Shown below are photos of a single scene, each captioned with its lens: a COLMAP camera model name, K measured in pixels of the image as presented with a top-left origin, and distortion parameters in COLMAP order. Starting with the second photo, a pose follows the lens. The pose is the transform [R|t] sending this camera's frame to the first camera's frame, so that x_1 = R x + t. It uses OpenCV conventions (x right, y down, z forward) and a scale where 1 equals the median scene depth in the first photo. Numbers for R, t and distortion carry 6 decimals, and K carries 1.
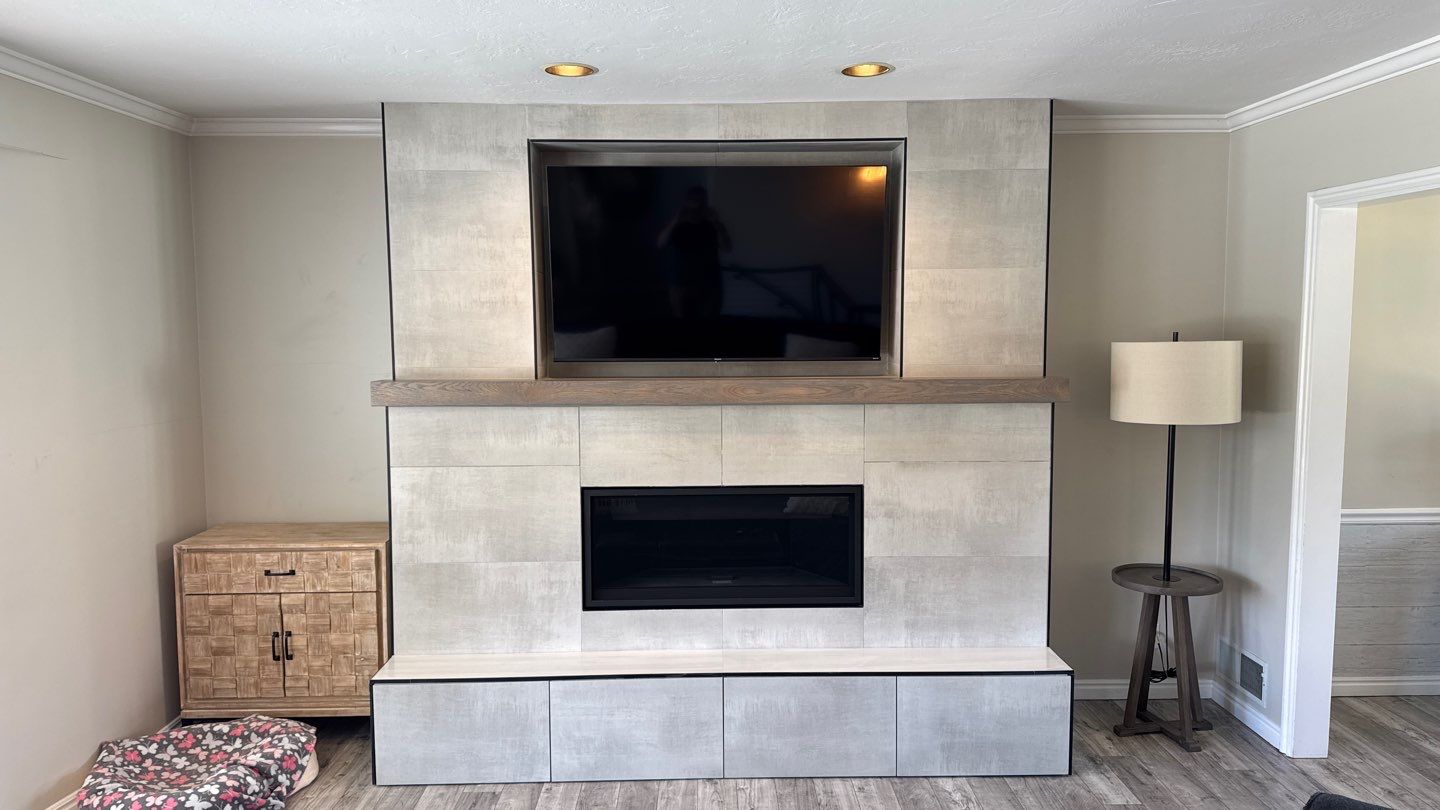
lens RADIAL K [[1017.8, 0, 720.6], [0, 1017.8, 409.2], [0, 0, 1]] dist [0.065838, -0.093024]
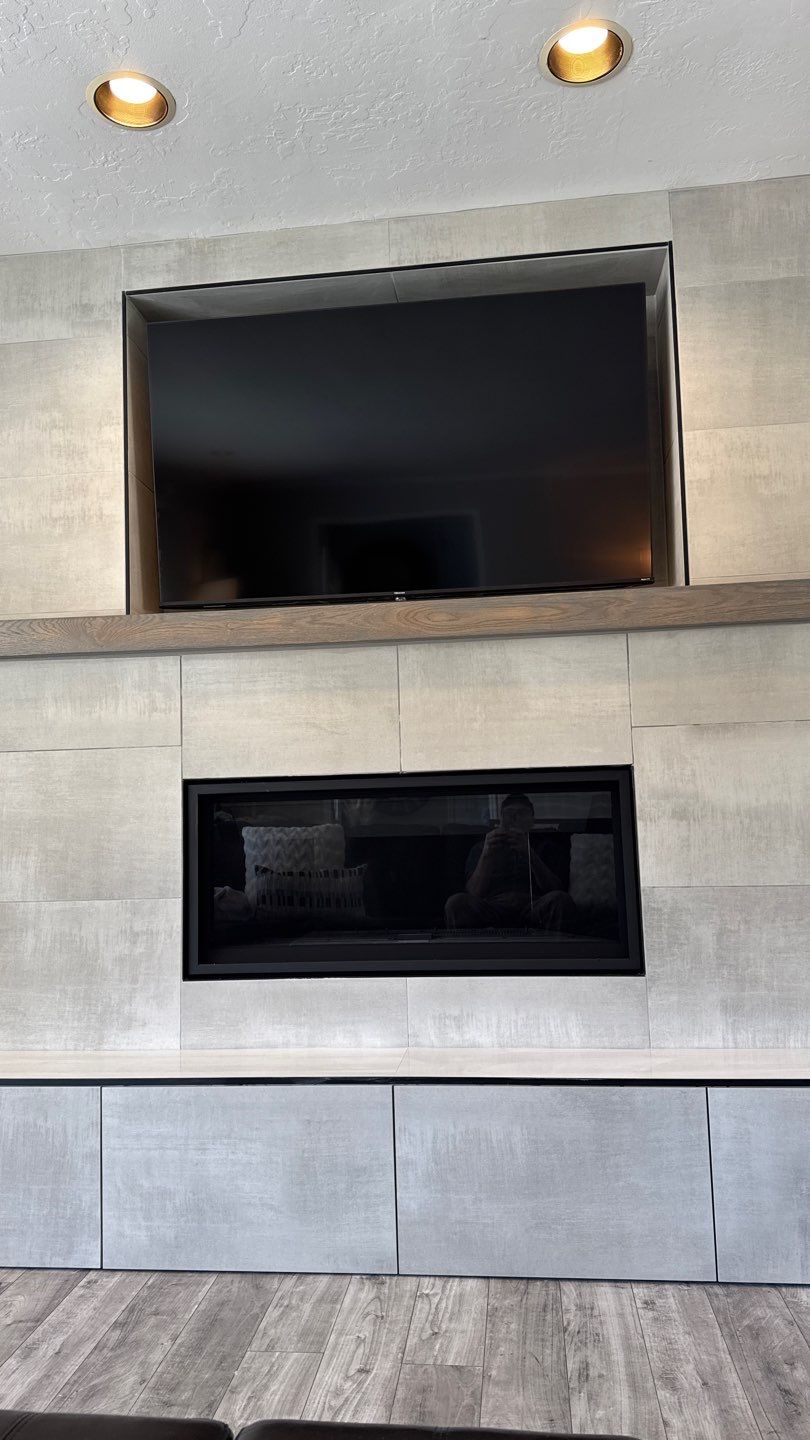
lens RADIAL K [[1017.8, 0, 393.9], [0, 1017.8, 725.6], [0, 0, 1]] dist [0.065838, -0.093024]
pose [[0.990246, -0.034086, -0.135099, 0.082861], [0.009195, 0.983487, -0.180744, 0.160660], [0.139029, 0.177739, 0.974207, 0.385862]]
